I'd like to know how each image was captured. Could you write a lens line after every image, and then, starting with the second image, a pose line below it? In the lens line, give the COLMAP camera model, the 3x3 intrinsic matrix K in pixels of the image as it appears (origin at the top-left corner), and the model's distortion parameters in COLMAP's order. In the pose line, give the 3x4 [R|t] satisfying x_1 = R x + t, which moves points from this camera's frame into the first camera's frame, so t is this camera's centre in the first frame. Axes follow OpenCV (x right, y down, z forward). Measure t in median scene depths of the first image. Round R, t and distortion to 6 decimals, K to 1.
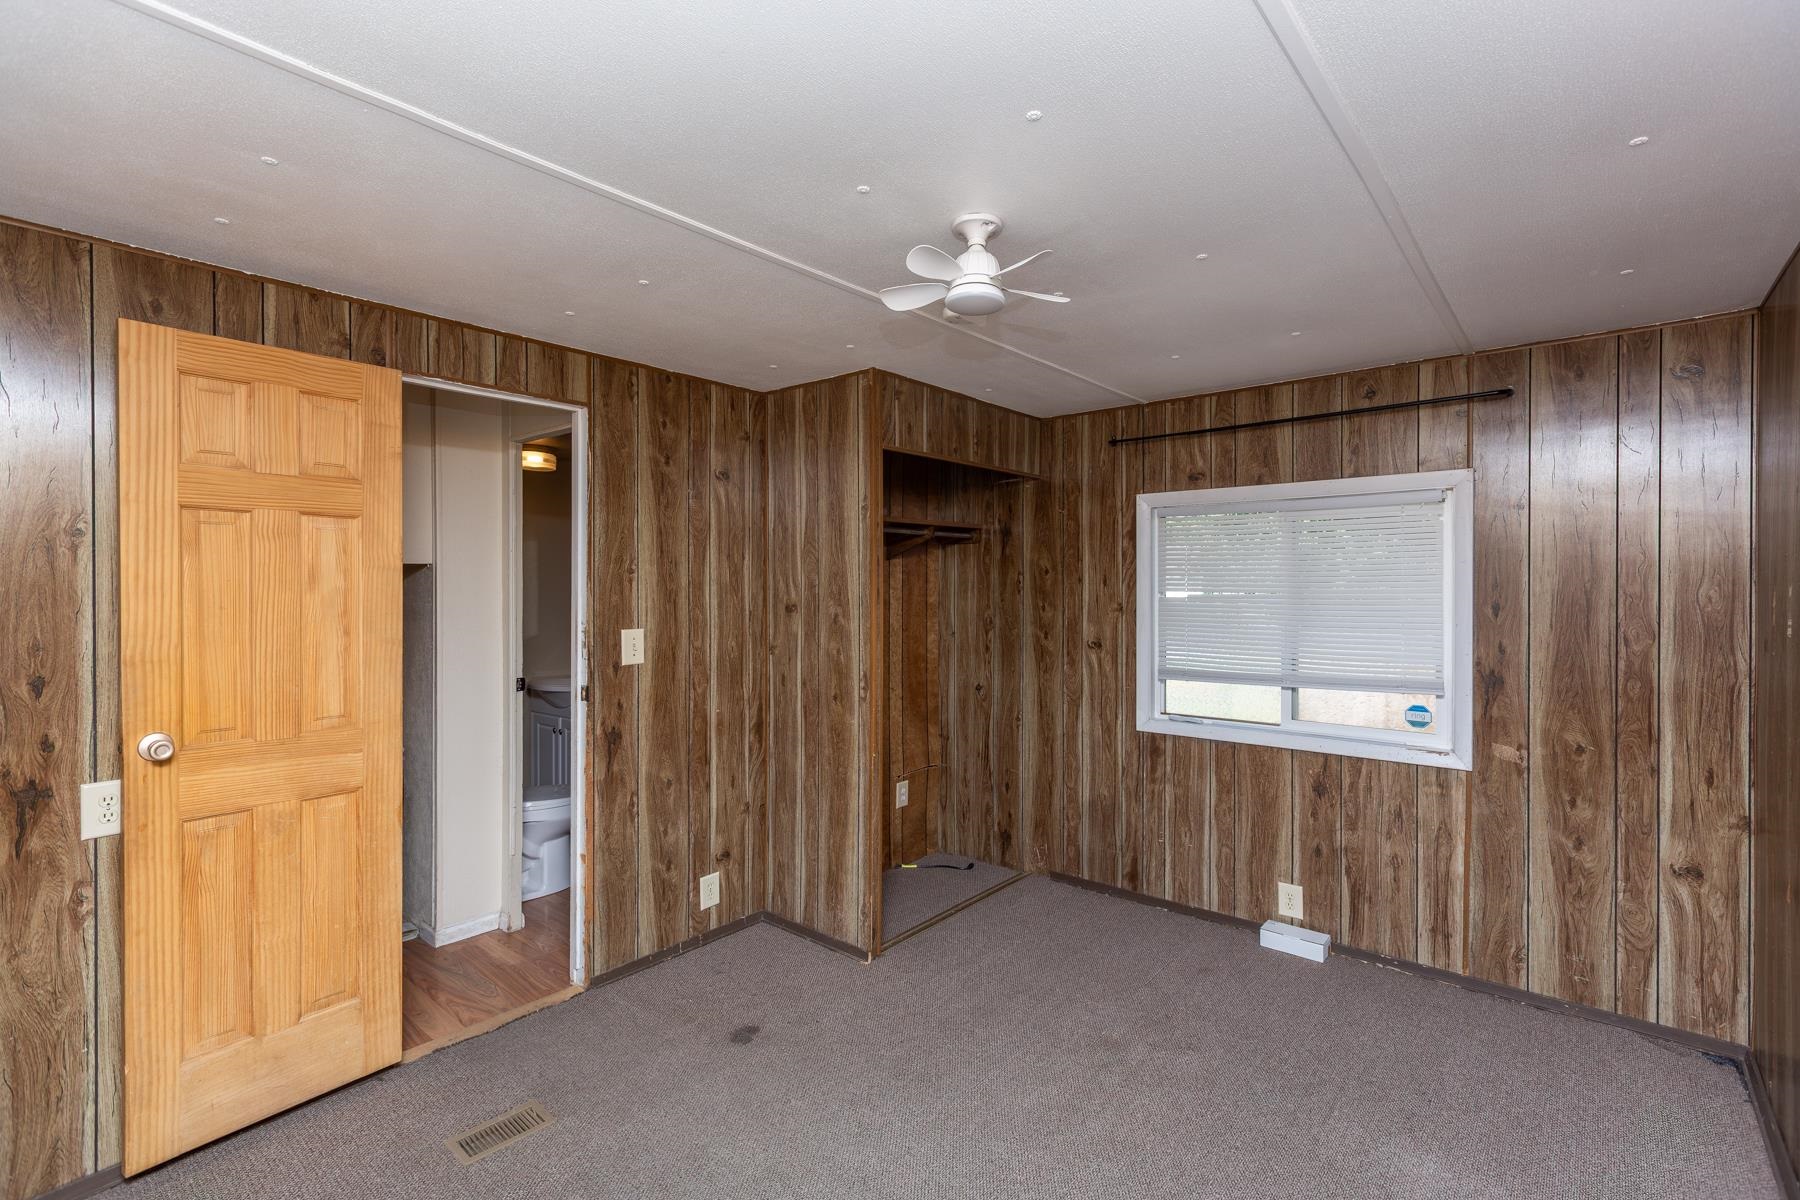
lens RADIAL K [[822.7, 0, 897.5], [0, 822.7, 591.6], [0, 0, 1]] dist [0.002380, -0.000328]
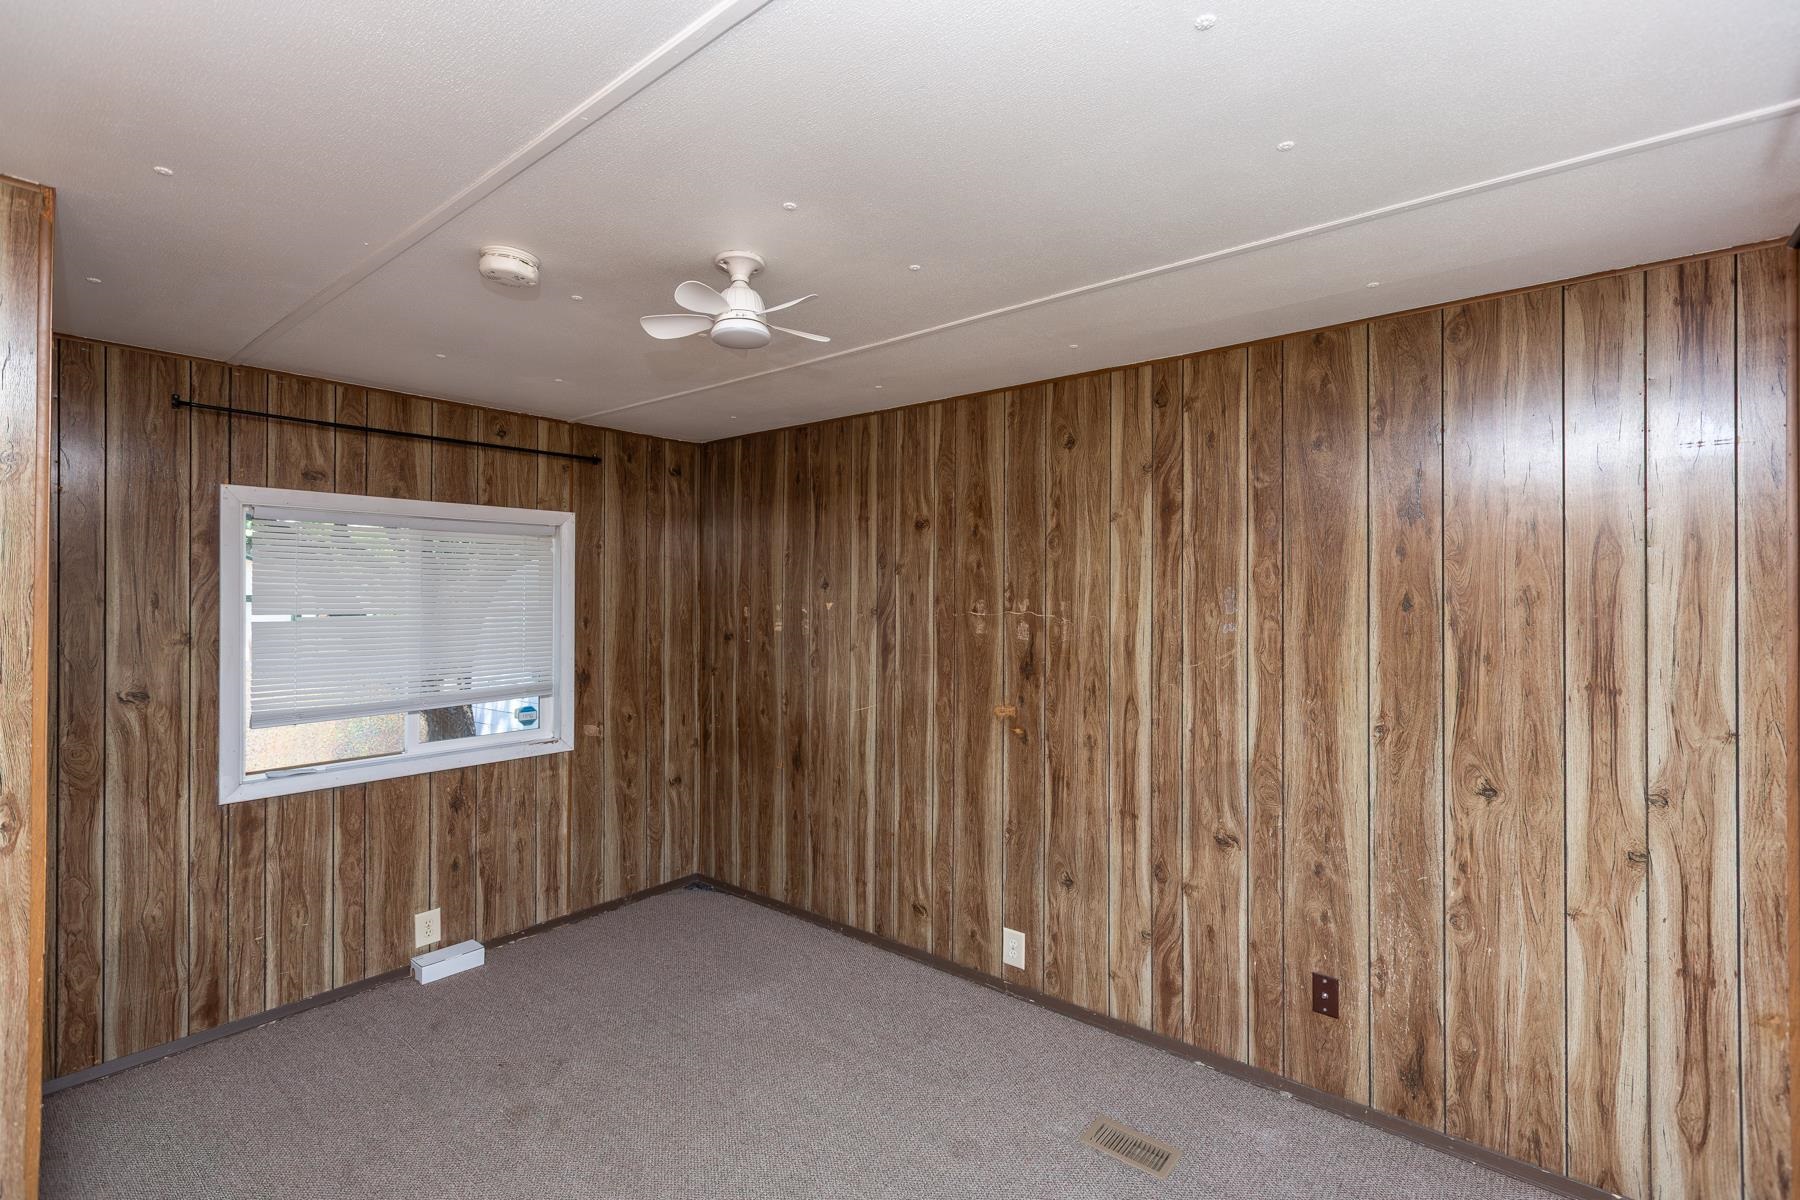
lens RADIAL K [[822.7, 0, 897.5], [0, 822.7, 591.6], [0, 0, 1]] dist [0.002380, -0.000328]
pose [[-0.024755, 0.003981, 0.999686, -0.522098], [0.006017, 0.999975, -0.003833, -0.017350], [-0.999675, 0.005920, -0.024778, 0.468563]]
